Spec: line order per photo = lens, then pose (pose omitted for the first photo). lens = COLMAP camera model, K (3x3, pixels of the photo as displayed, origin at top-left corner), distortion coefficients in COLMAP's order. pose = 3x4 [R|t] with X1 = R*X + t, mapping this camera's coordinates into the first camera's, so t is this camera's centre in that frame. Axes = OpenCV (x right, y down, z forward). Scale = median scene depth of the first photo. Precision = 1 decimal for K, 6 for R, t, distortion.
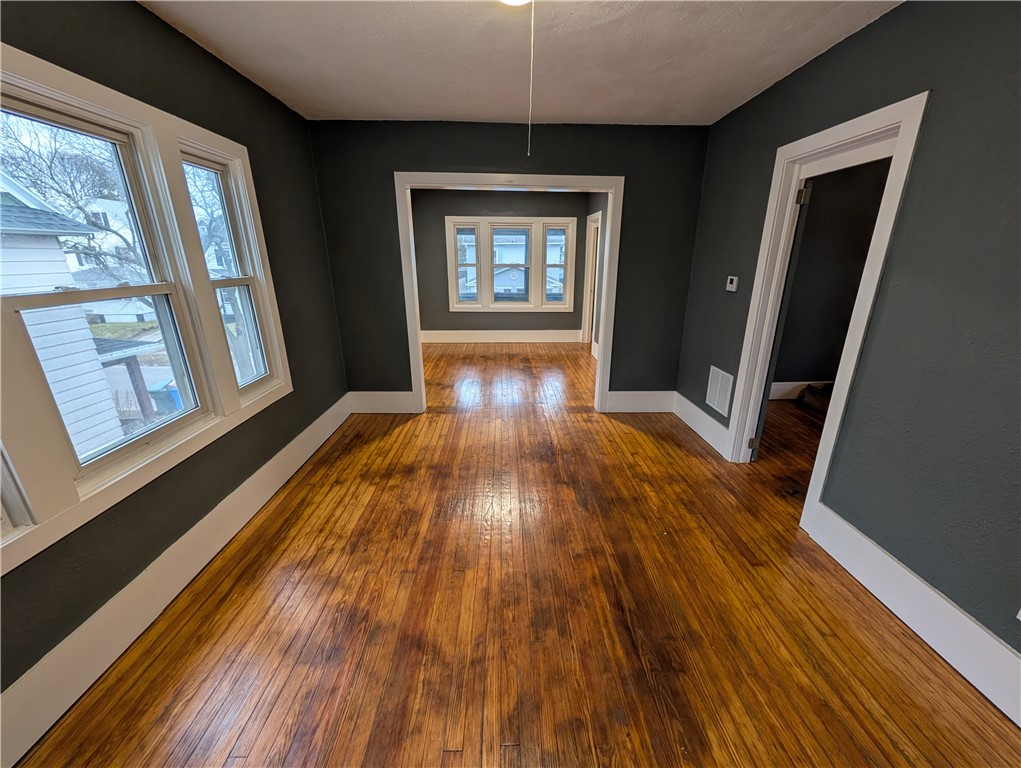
lens RADIAL K [[392.8, 0, 509.1], [0, 392.8, 383.4], [0, 0, 1]] dist [0.001036, -0.000054]
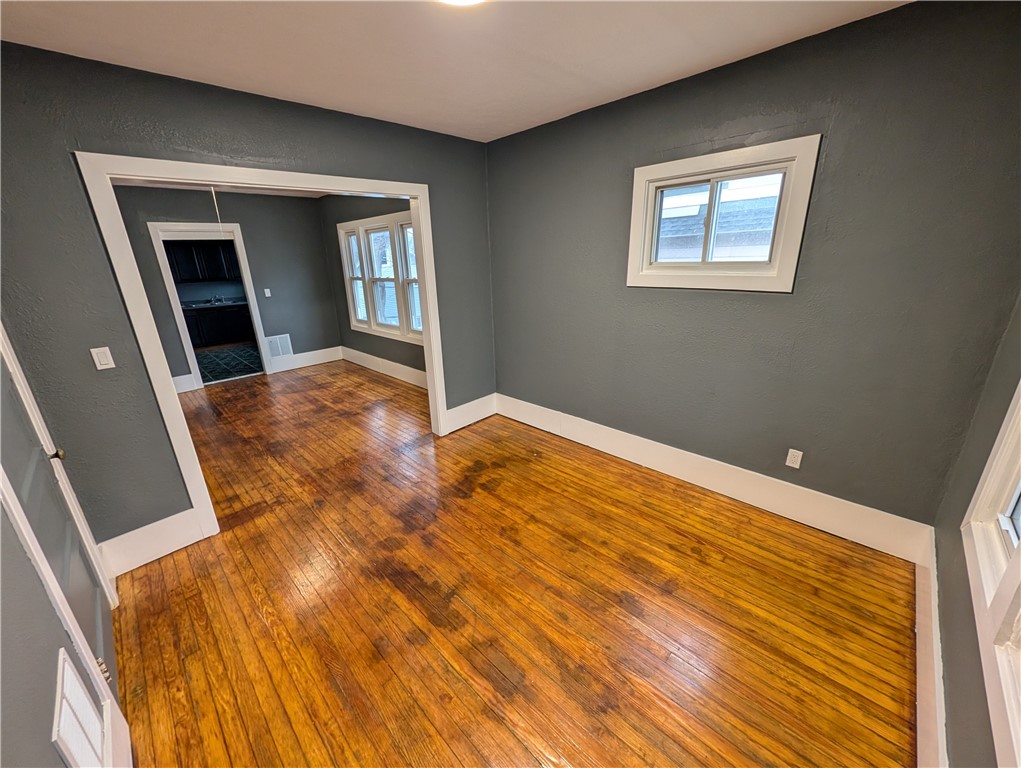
lens RADIAL K [[382.4, 0, 501.1], [0, 382.4, 381.5], [0, 0, 1]] dist [-0.000314, -0.000079]
pose [[-0.712635, 0.242629, -0.658242, 0.373950], [-0.183185, 0.841377, 0.508456, -0.807892], [0.677196, 0.482924, -0.555149, 2.361714]]
